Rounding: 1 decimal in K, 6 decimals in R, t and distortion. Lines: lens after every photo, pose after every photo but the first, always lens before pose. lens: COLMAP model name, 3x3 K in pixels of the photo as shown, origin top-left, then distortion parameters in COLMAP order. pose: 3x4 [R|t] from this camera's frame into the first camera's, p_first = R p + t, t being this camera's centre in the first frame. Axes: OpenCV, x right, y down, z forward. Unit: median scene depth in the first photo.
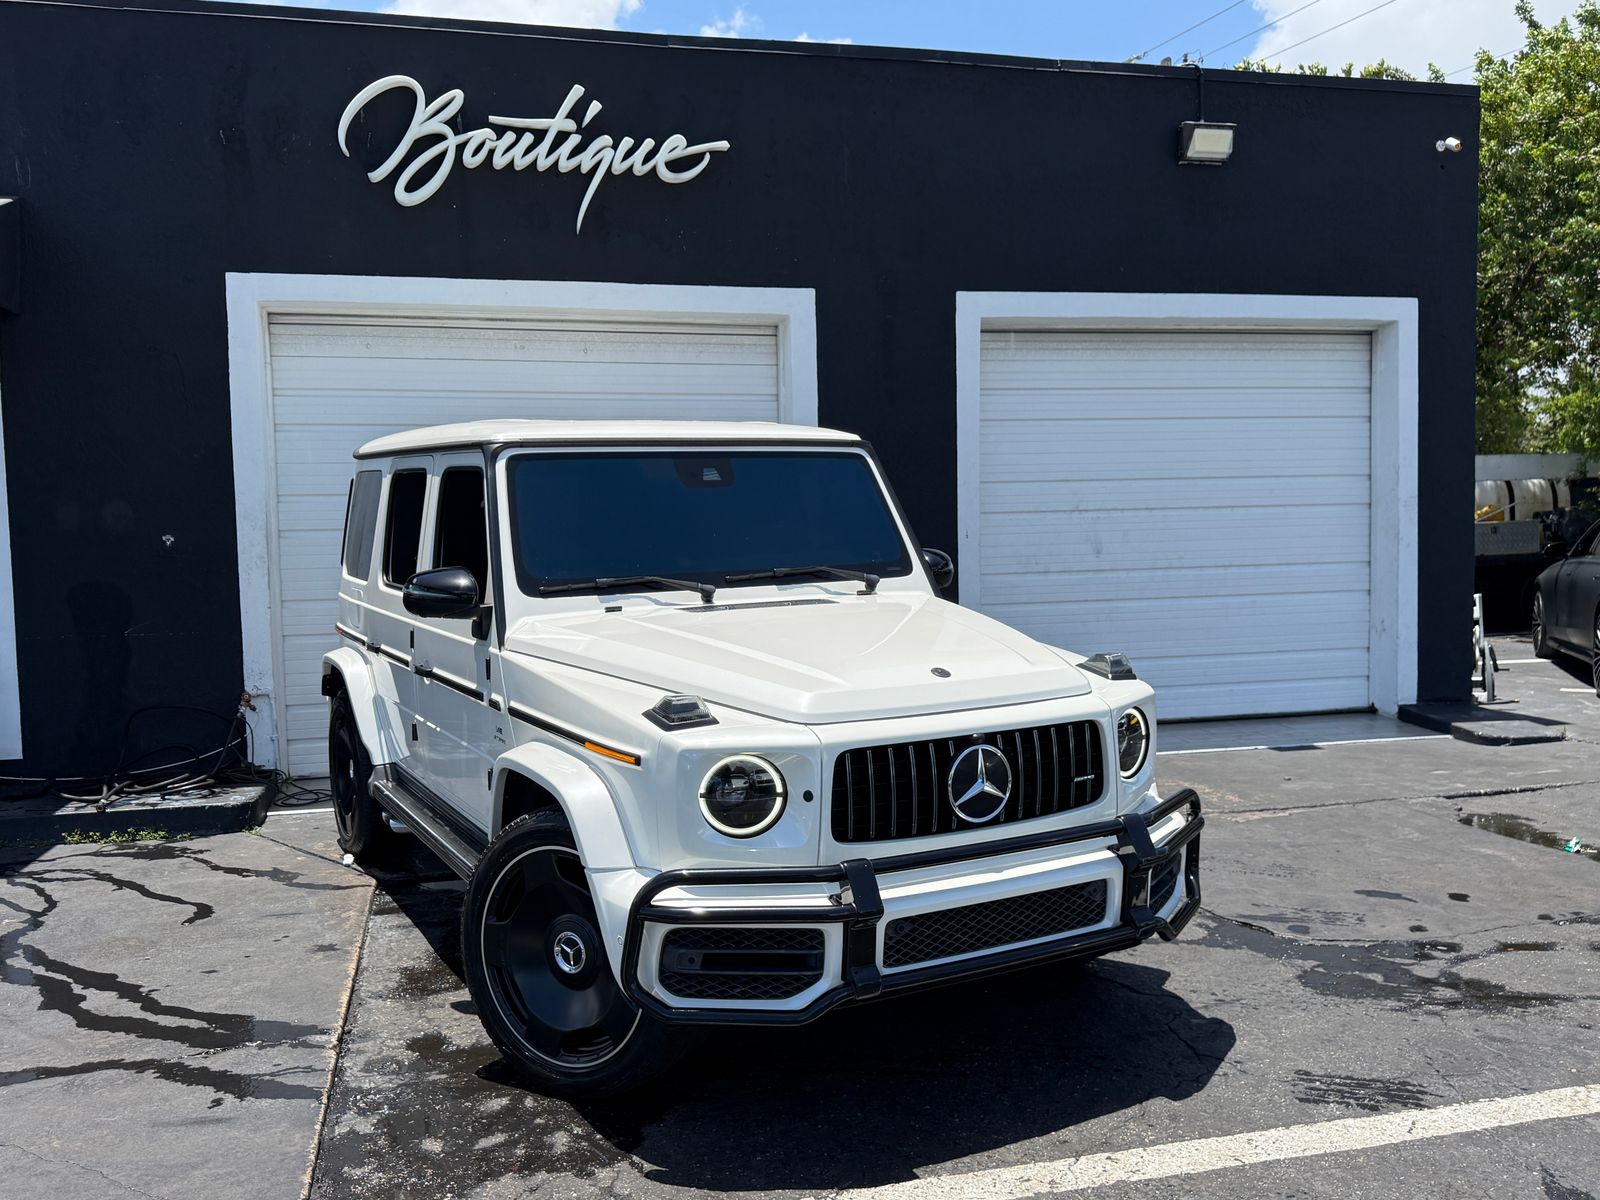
lens RADIAL K [[1355.7, 0, 800.0], [0, 1355.7, 600.0], [0, 0, 1]] dist [0.181571, -0.439627]
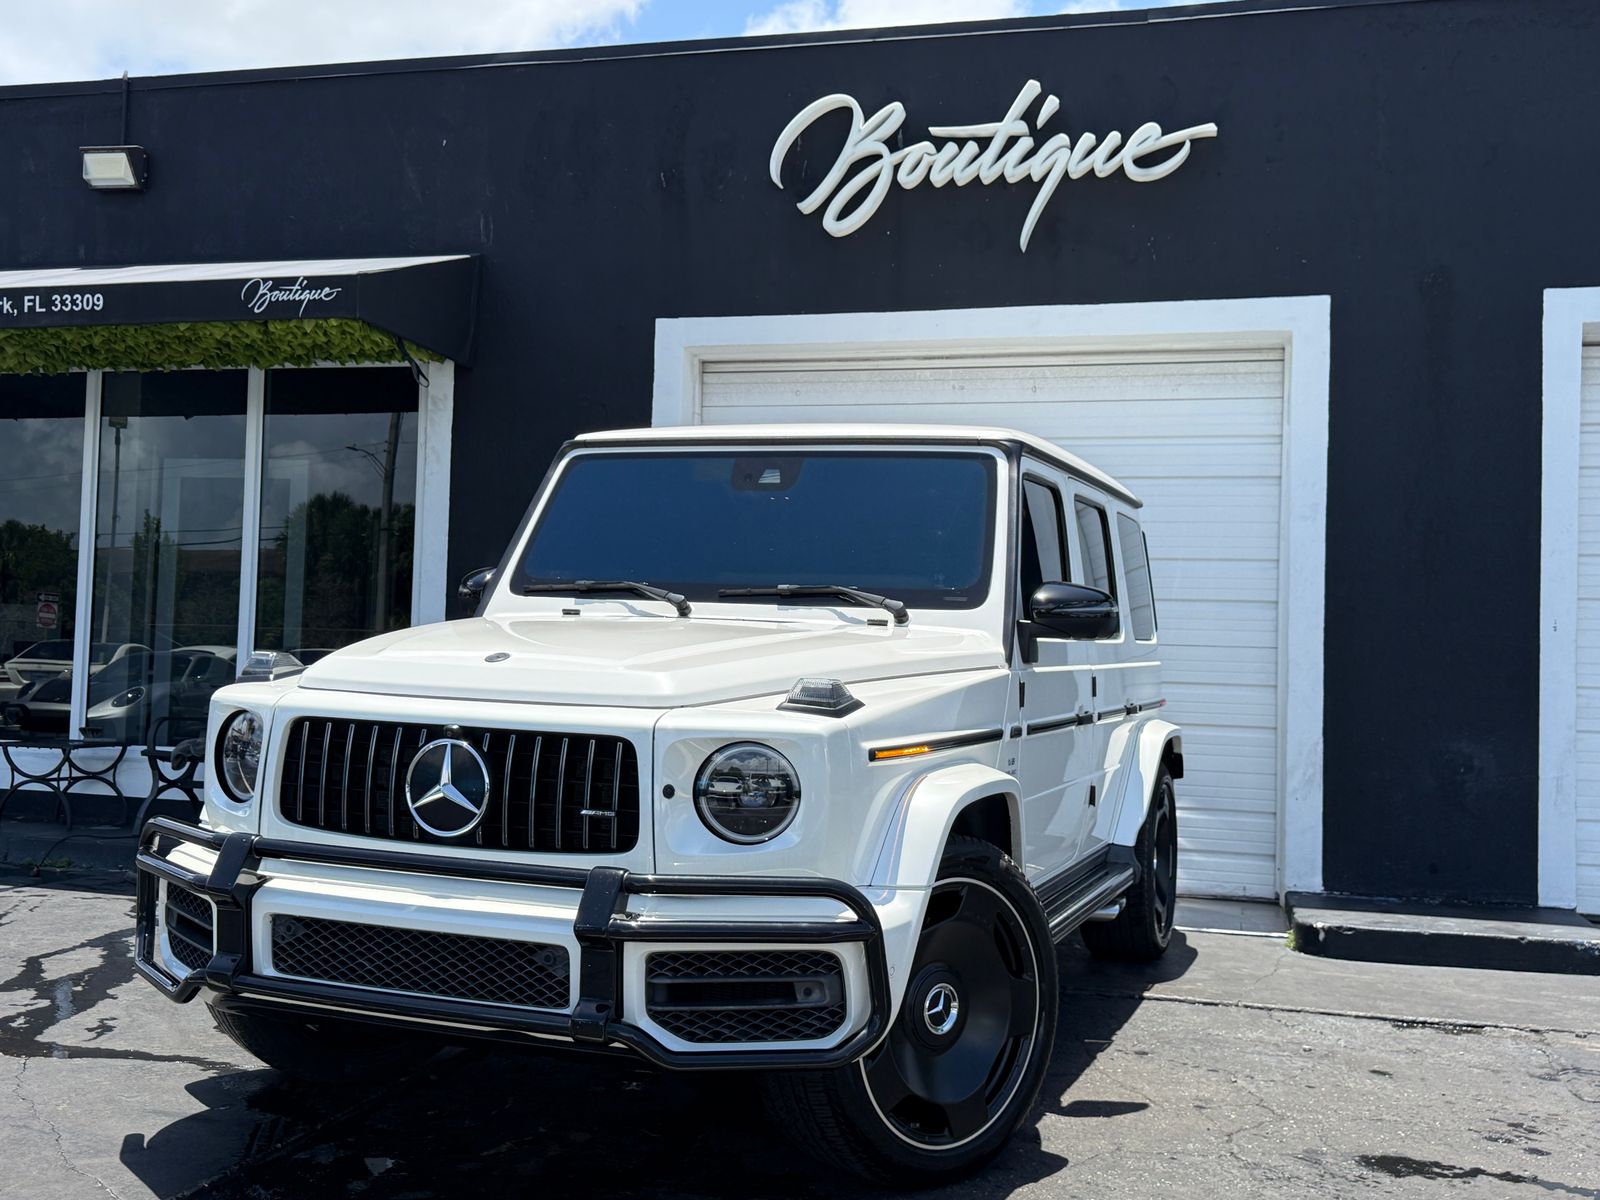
lens RADIAL K [[1606.3, 0, 807.3], [0, 1606.3, 588.2], [0, 0, 1]] dist [0.187053, -0.447496]
pose [[0.876797, 0.018364, -0.480511, 0.208974], [-0.075004, 0.992263, -0.098940, 0.049450], [0.474976, 0.122791, 0.871390, 0.091872]]
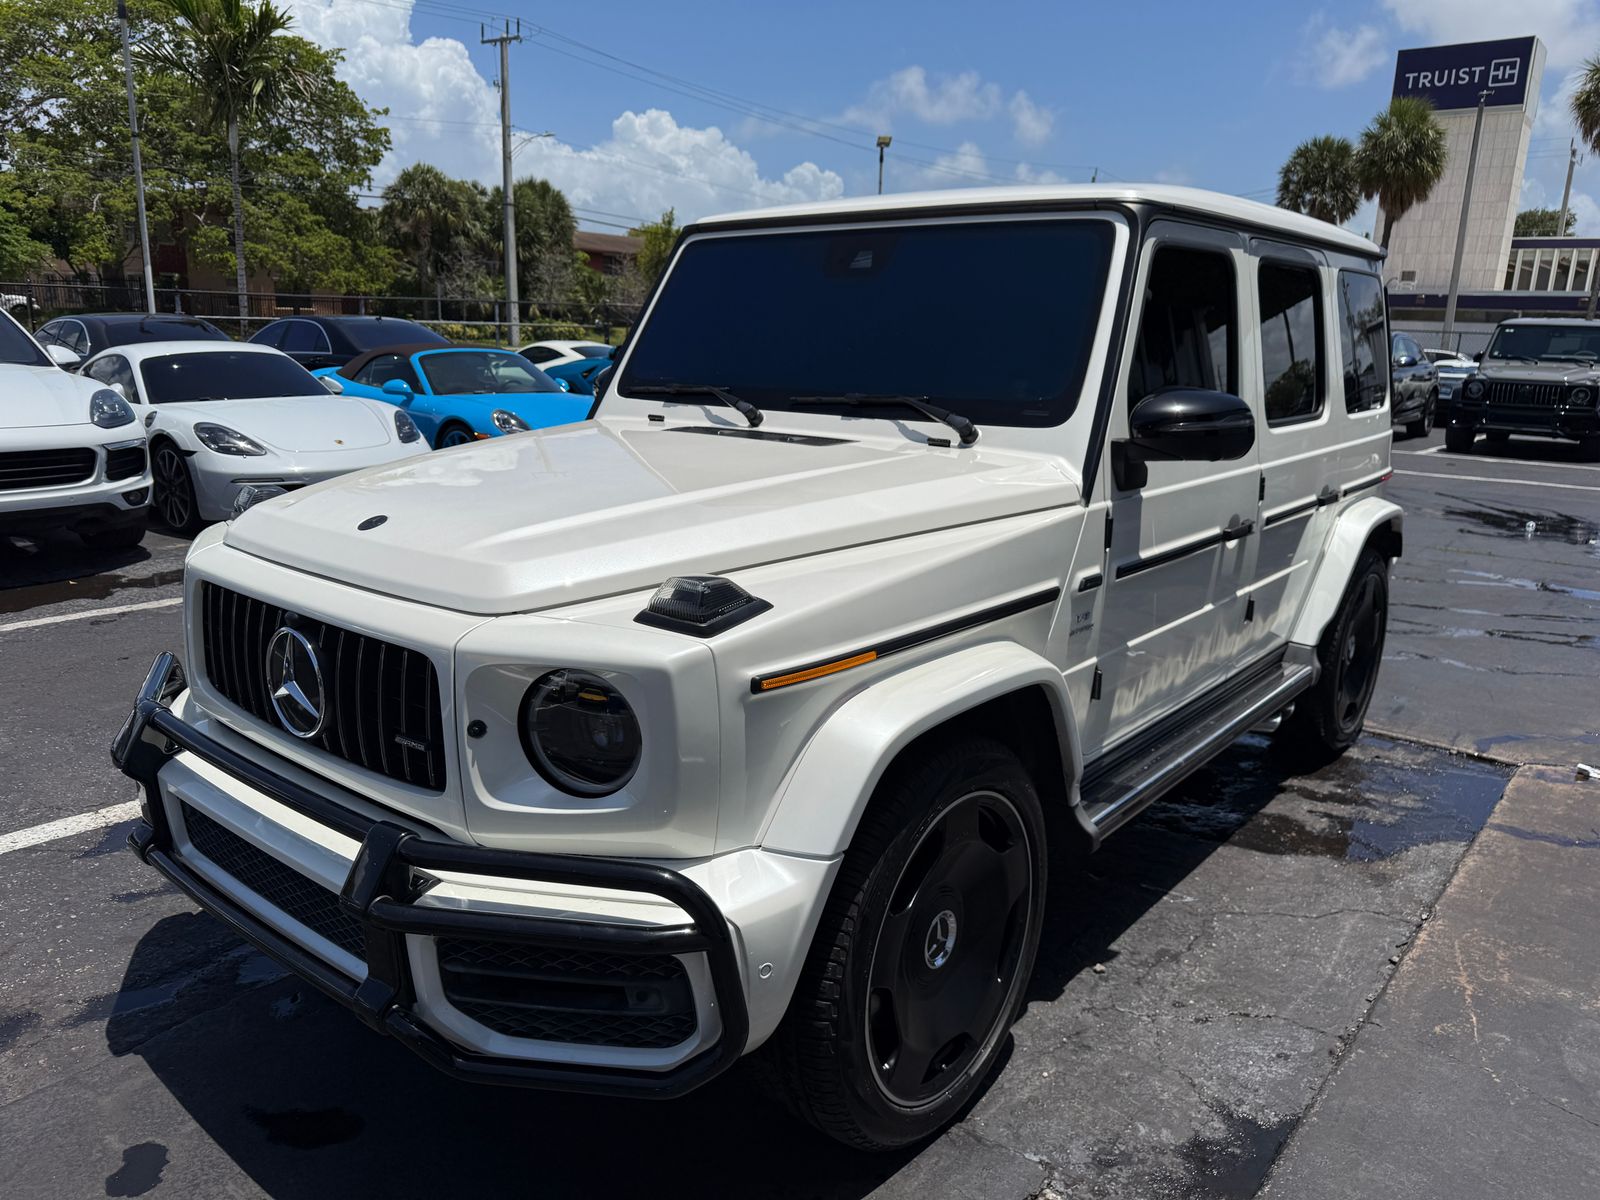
lens RADIAL K [[1126.7, 0, 793.4], [0, 1126.7, 596.6], [0, 0, 1]] dist [0.065431, -0.123440]
pose [[0.673980, 0.175284, -0.717654, 0.178480], [-0.073054, 0.982496, 0.171362, -0.006959], [0.735129, -0.063067, 0.674988, 0.341934]]
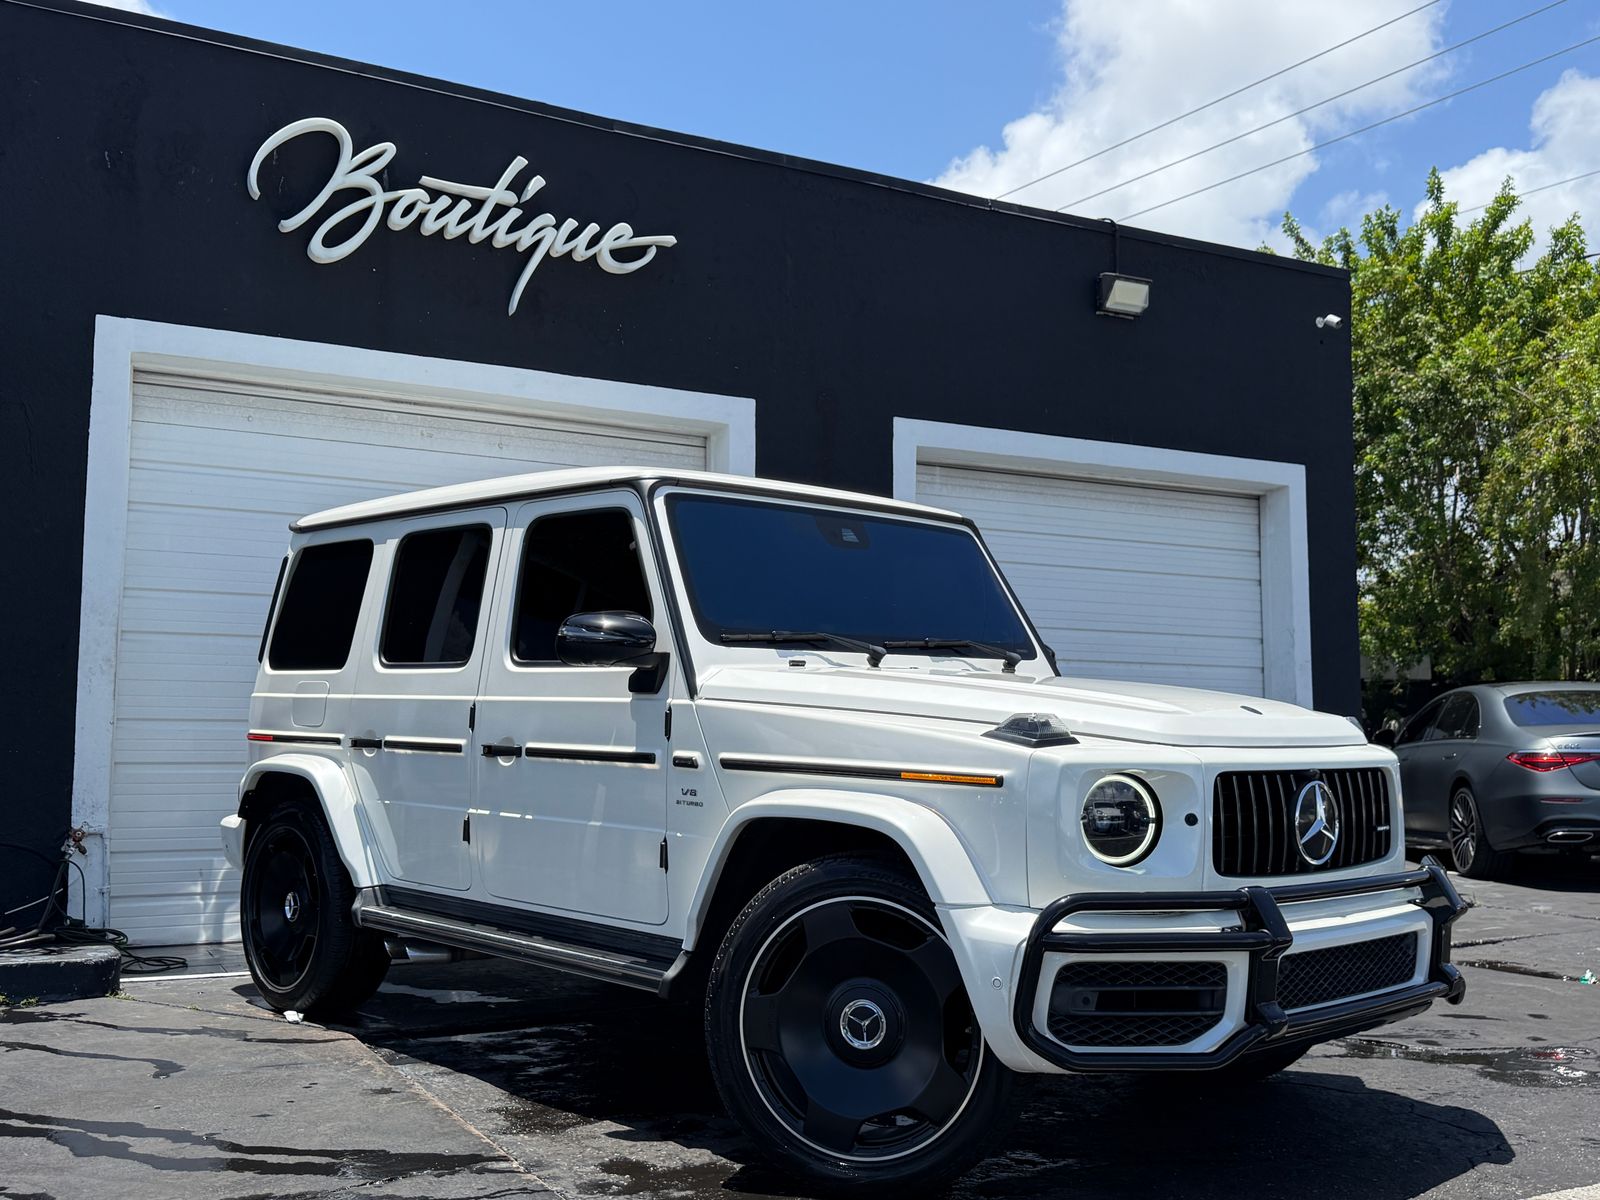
lens RADIAL K [[1537.8, 0, 818.8], [0, 1537.8, 590.1], [0, 0, 1]] dist [0.205335, -0.501864]
pose [[0.965993, 0.049721, 0.253742, -0.219090], [-0.008907, 0.987153, -0.159527, 0.068964], [-0.258414, 0.151842, 0.954026, 0.015495]]
